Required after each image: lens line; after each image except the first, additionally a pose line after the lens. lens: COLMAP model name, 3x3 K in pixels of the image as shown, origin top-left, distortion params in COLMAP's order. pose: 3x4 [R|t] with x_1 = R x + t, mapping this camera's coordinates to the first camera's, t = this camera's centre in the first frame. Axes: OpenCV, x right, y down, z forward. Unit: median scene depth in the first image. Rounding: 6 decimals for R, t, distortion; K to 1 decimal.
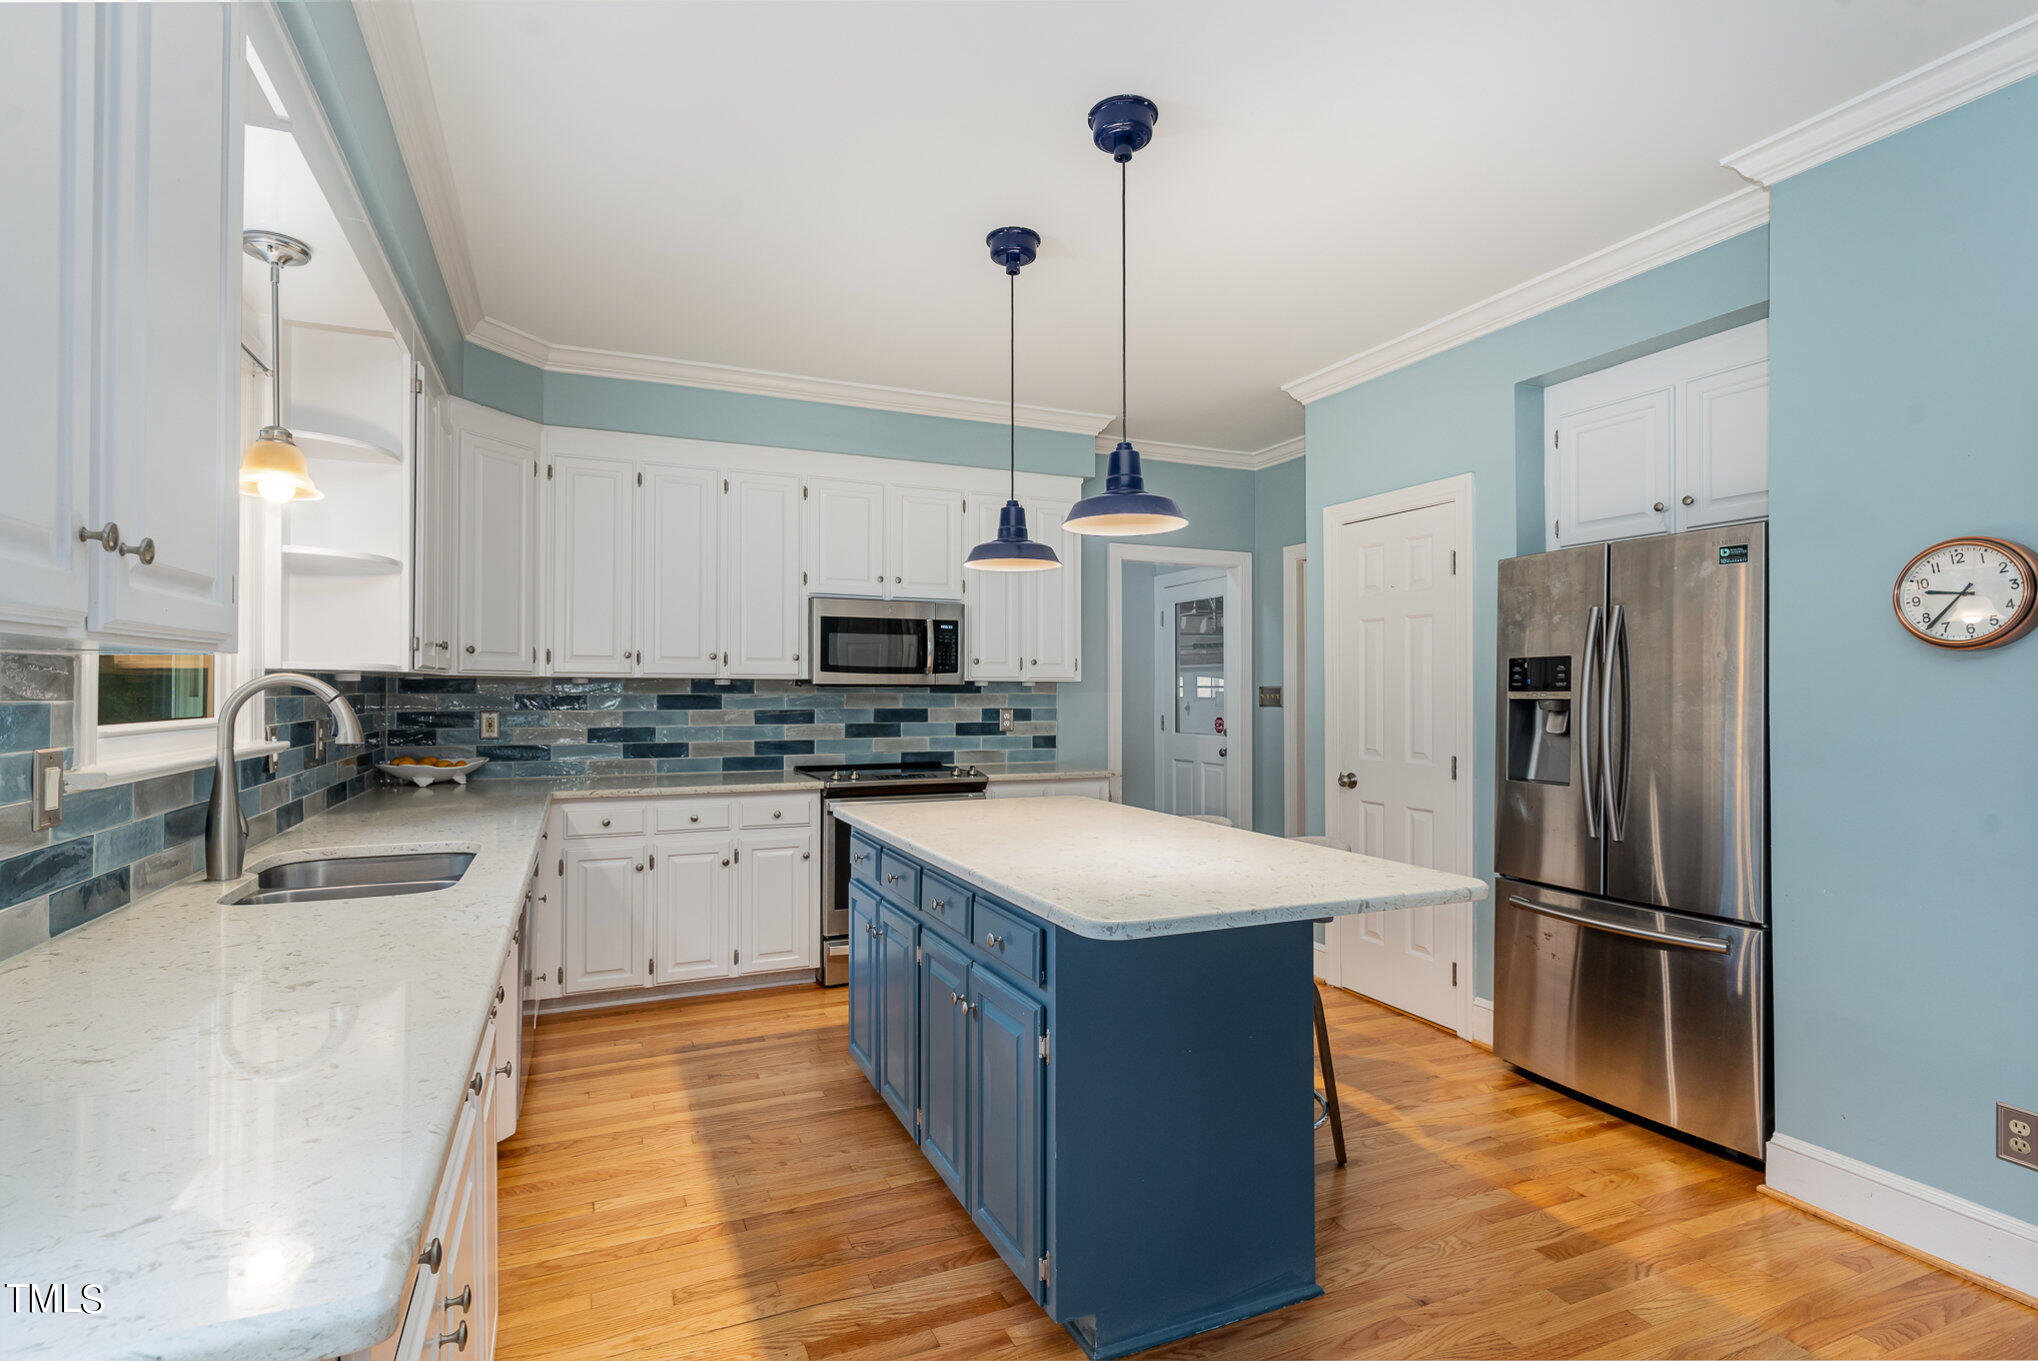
lens RADIAL K [[962.6, 0, 1019.0], [0, 962.6, 680.5], [0, 0, 1]] dist [-0.003129, 0.000059]
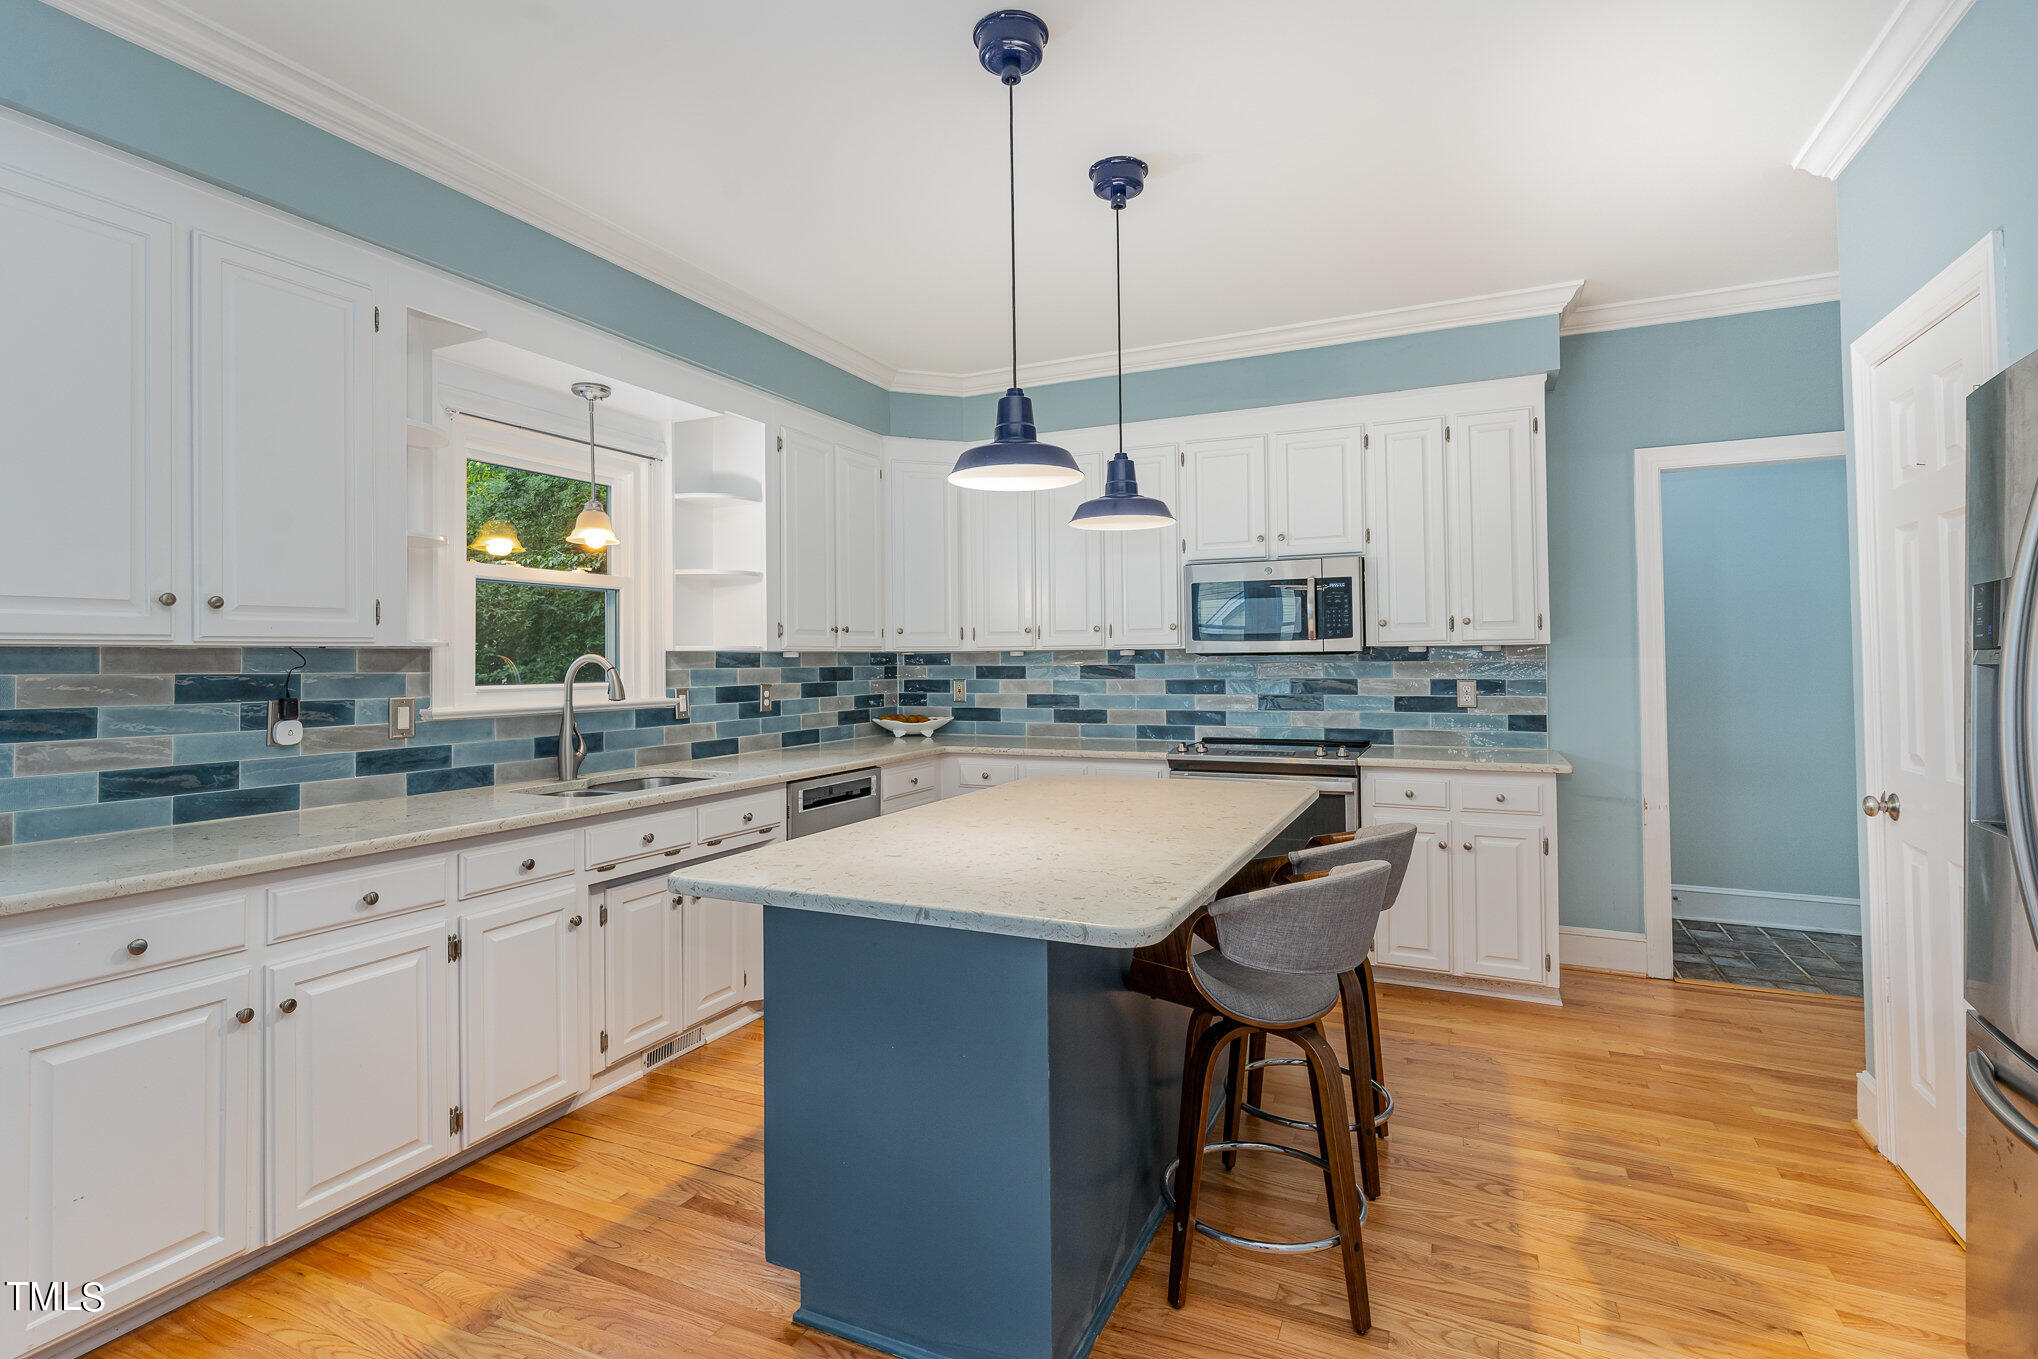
lens RADIAL K [[1002.3, 0, 1014.0], [0, 1002.3, 635.9], [0, 0, 1]] dist [-0.000049, 0.000363]
pose [[0.656583, -0.027338, -0.753759, 0.429190], [0.018604, 0.999626, -0.020050, 0.003020], [0.754025, -0.000859, 0.656846, 0.192549]]
